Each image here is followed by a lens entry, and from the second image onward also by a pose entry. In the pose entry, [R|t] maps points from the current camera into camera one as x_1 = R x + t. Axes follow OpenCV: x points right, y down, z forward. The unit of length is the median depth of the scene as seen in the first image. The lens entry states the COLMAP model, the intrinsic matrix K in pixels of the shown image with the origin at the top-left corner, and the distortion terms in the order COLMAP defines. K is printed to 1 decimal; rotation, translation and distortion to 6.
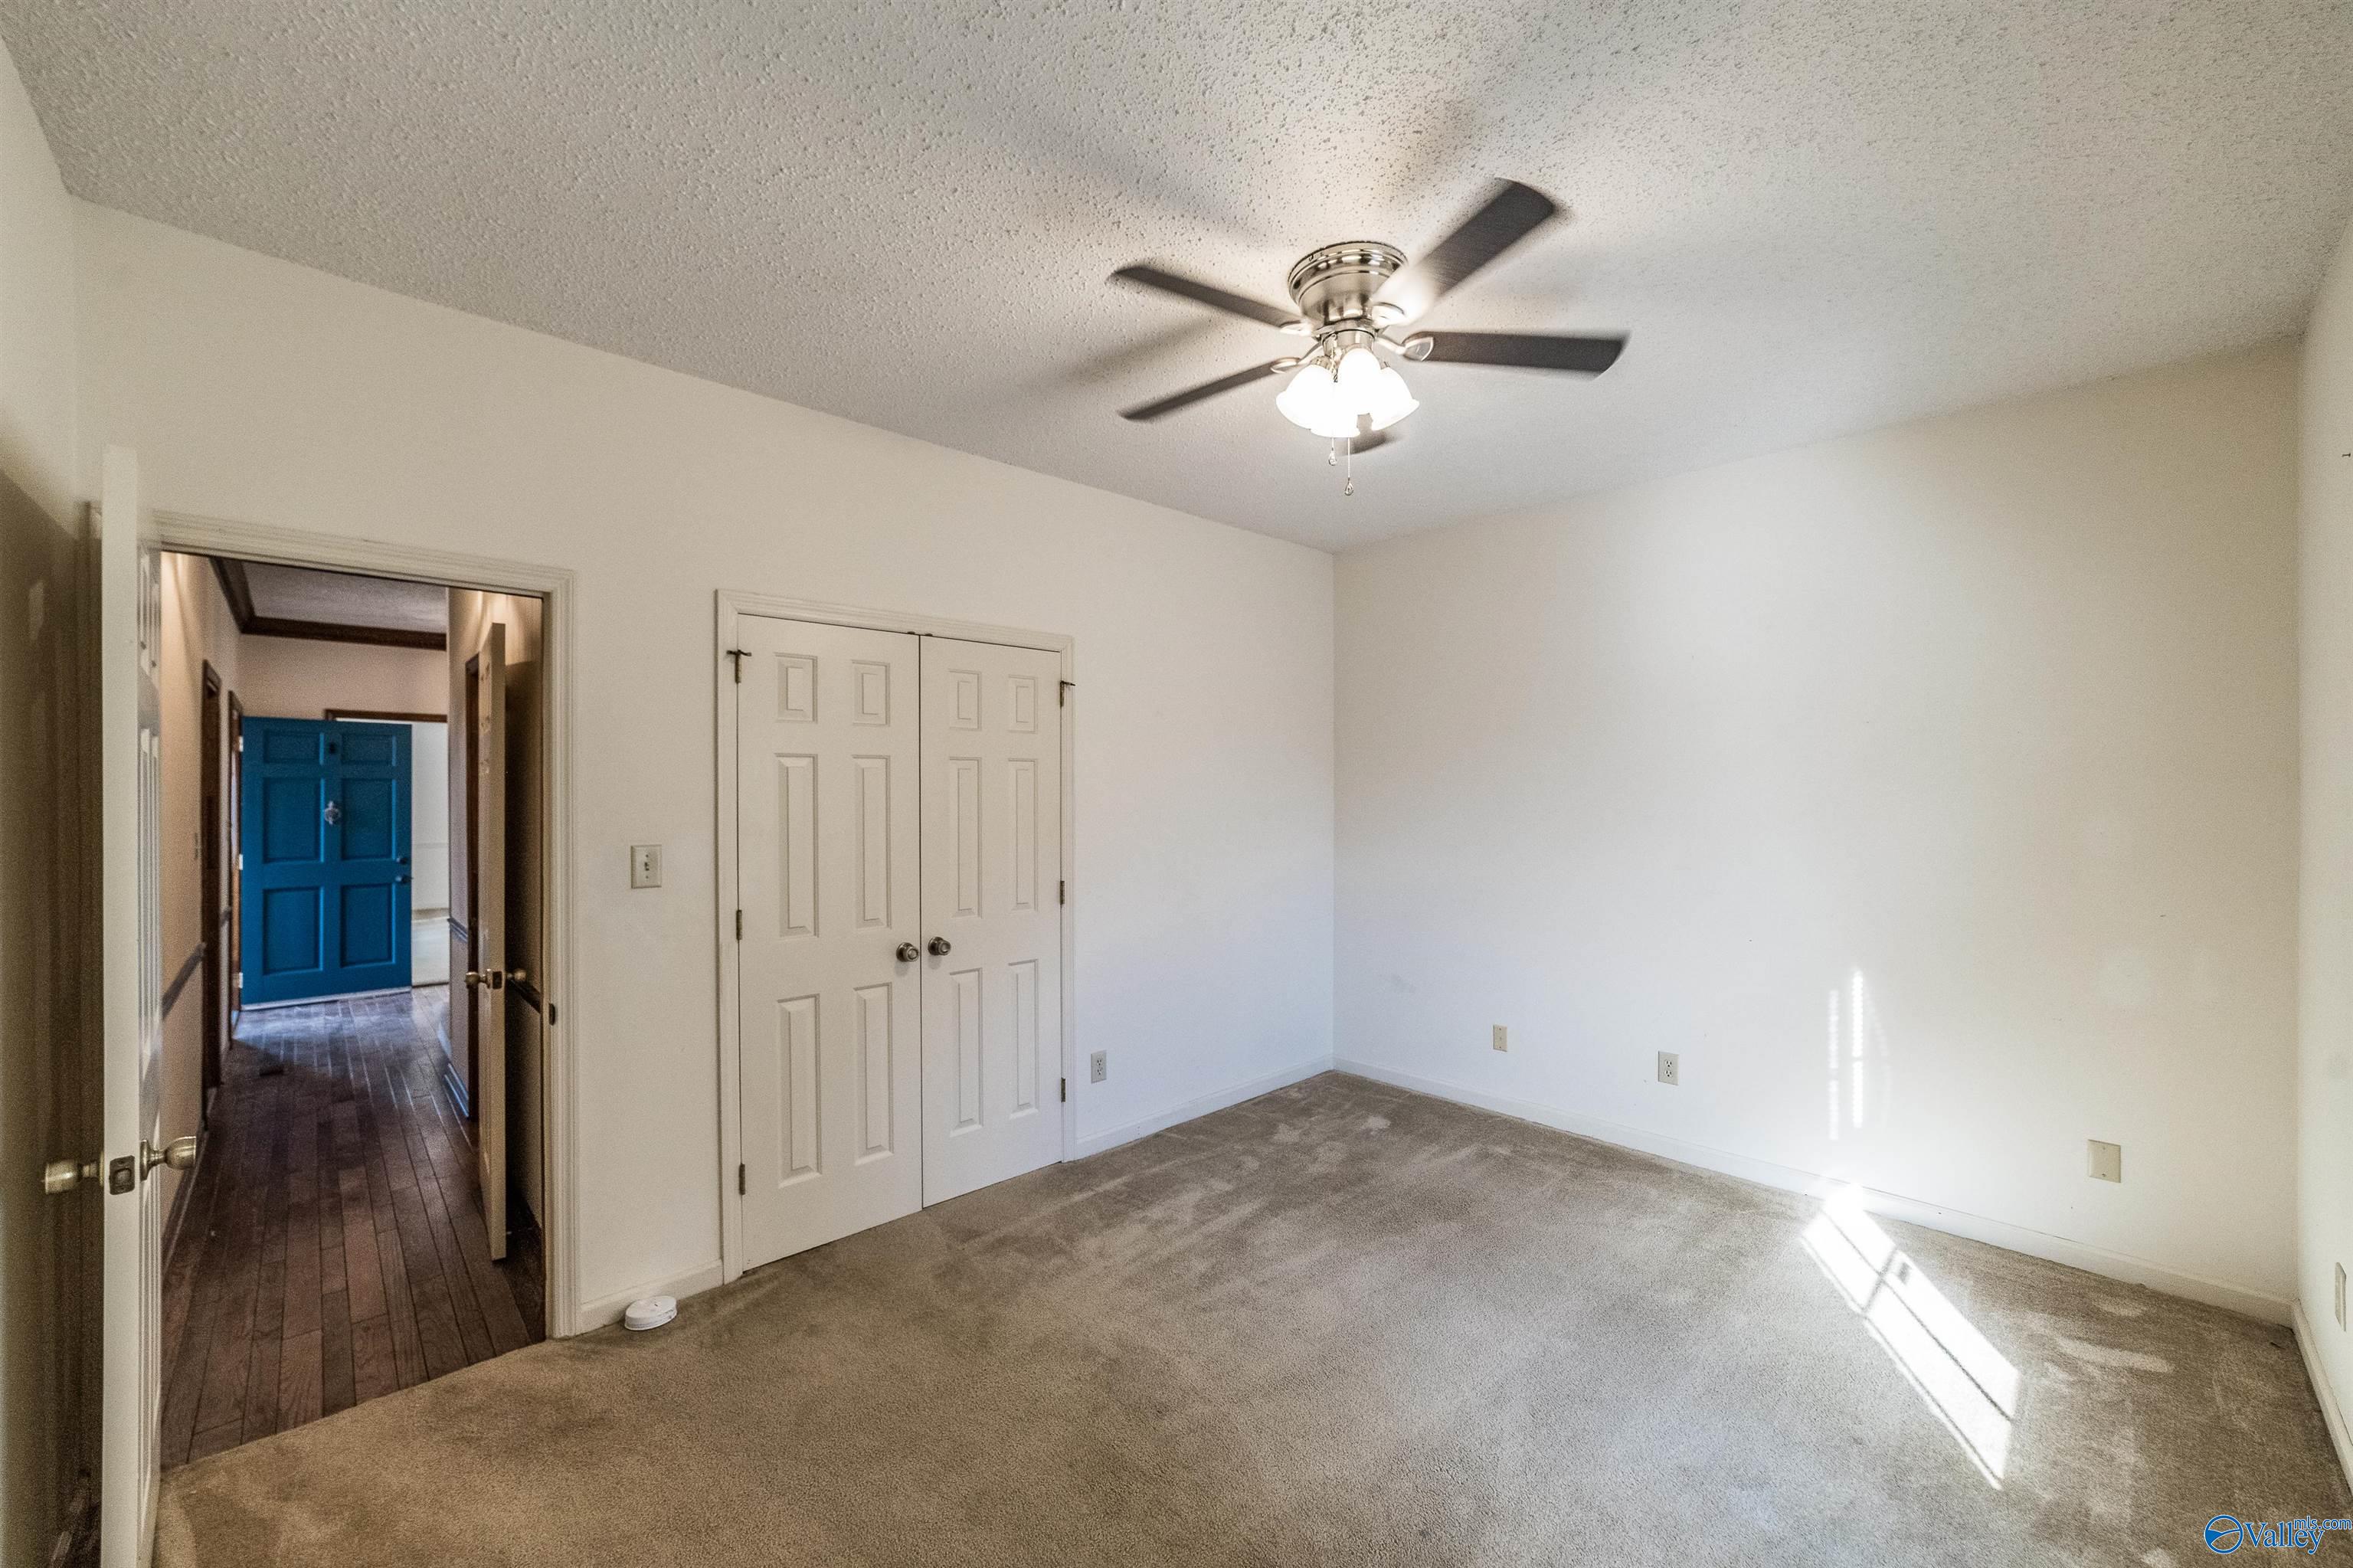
lens RADIAL K [[911.0, 0, 1168.6], [0, 911.0, 784.9], [0, 0, 1]] dist [-0.010411, 0.000333]
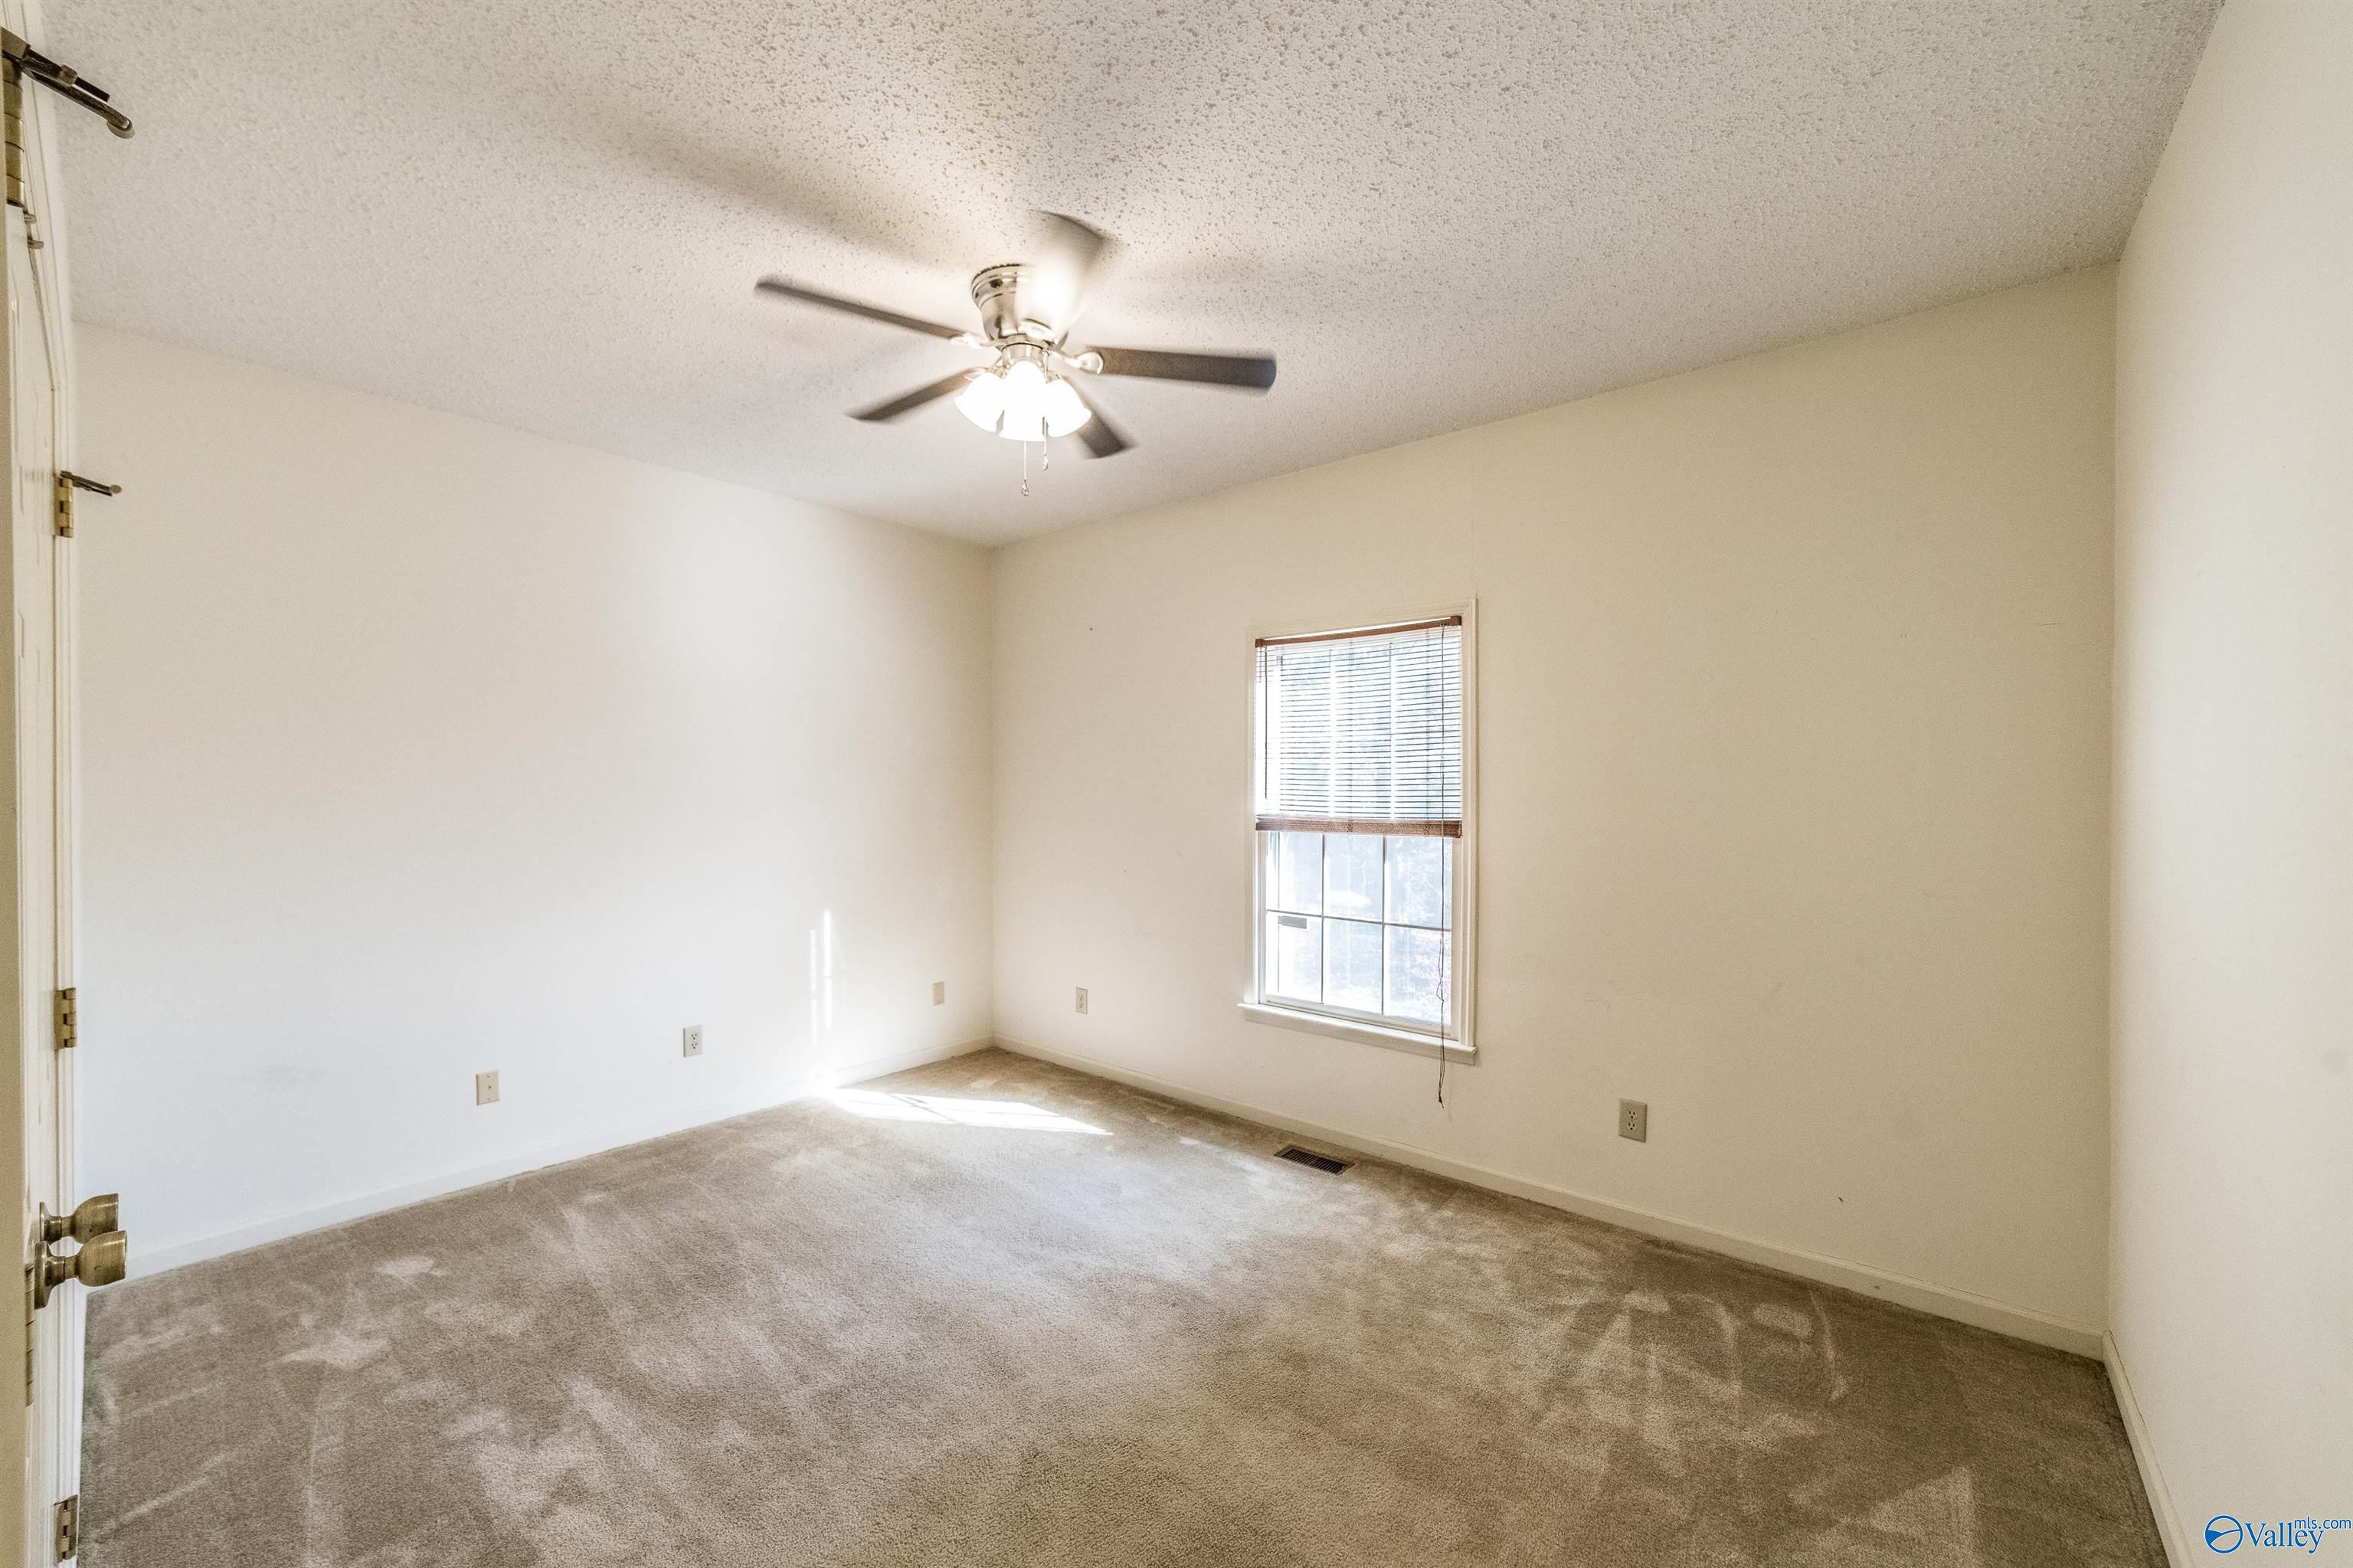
lens RADIAL K [[911.0, 0, 1168.7], [0, 911.0, 784.5], [0, 0, 1]] dist [-0.010411, 0.000333]
pose [[-0.096752, -0.001766, 0.995307, -0.599604], [-0.002328, 0.999996, 0.001548, 0.018695], [-0.995306, -0.002167, -0.096756, 0.630443]]
